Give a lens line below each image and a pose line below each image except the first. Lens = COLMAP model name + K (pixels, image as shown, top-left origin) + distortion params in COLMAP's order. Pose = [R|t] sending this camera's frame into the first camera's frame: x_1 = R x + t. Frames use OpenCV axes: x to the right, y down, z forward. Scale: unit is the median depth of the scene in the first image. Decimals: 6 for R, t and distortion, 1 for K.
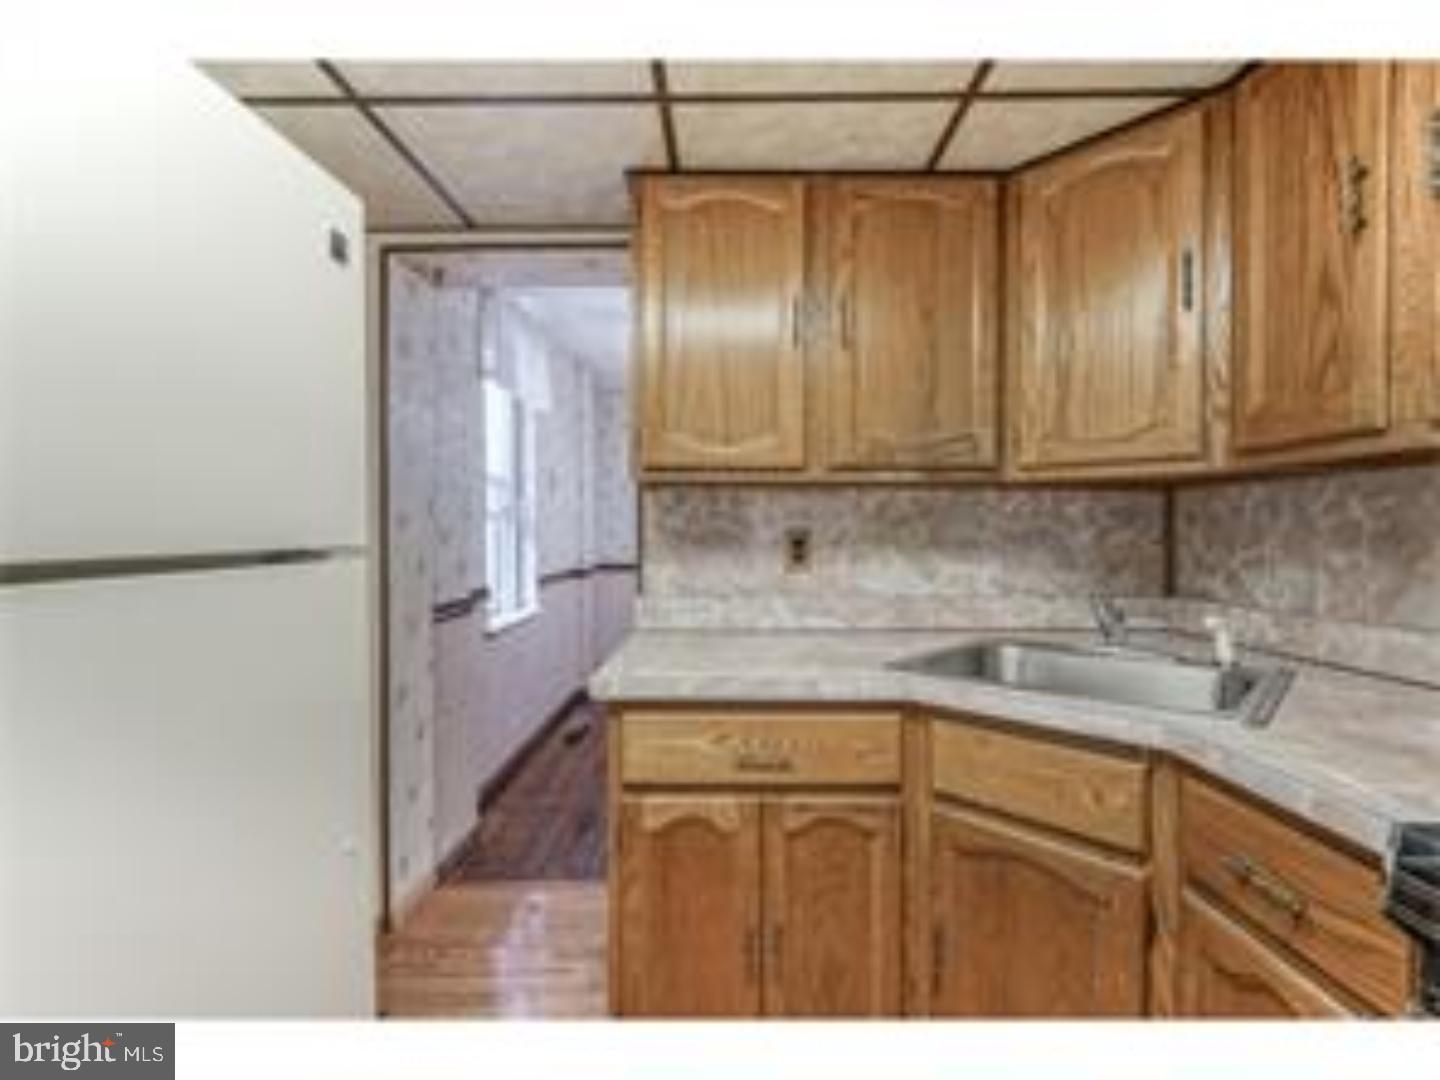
lens RADIAL K [[654.6, 0, 719.8], [0, 654.6, 534.4], [0, 0, 1]] dist [-0.001574, 0.000185]
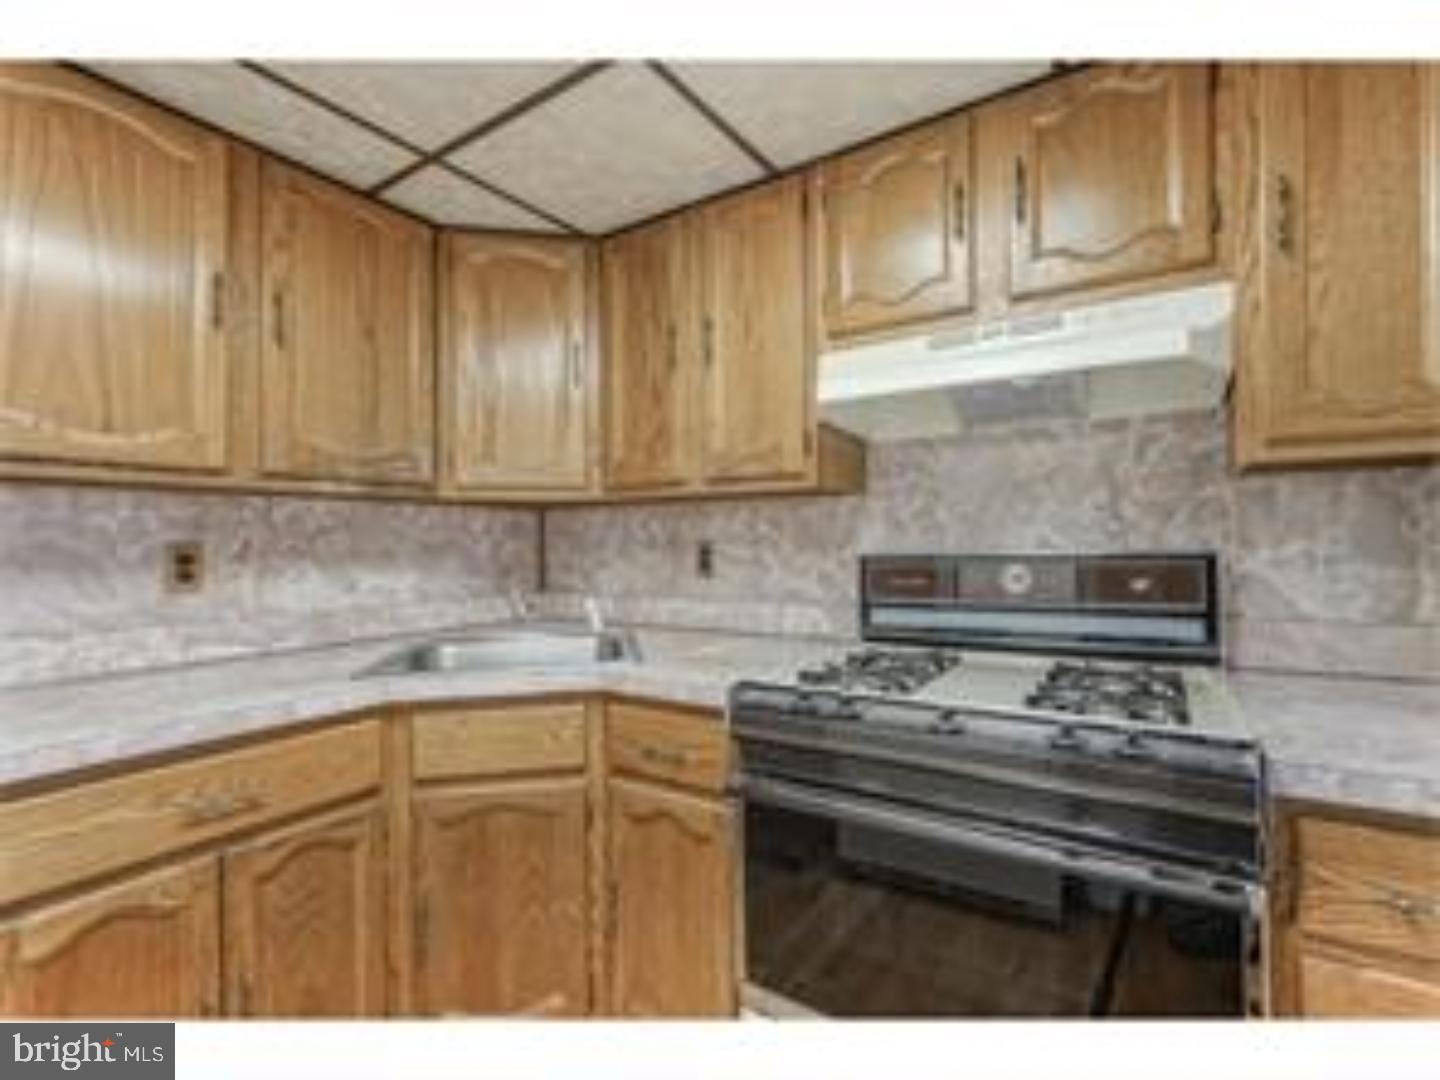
lens RADIAL K [[671.2, 0, 728.3], [0, 671.2, 537.3], [0, 0, 1]] dist [-0.003717, 0.000228]
pose [[0.540508, -0.000192, 0.841339, -0.274668], [0.012004, 0.999900, -0.007484, 0.000712], [-0.841253, 0.014145, 0.540456, -0.042518]]
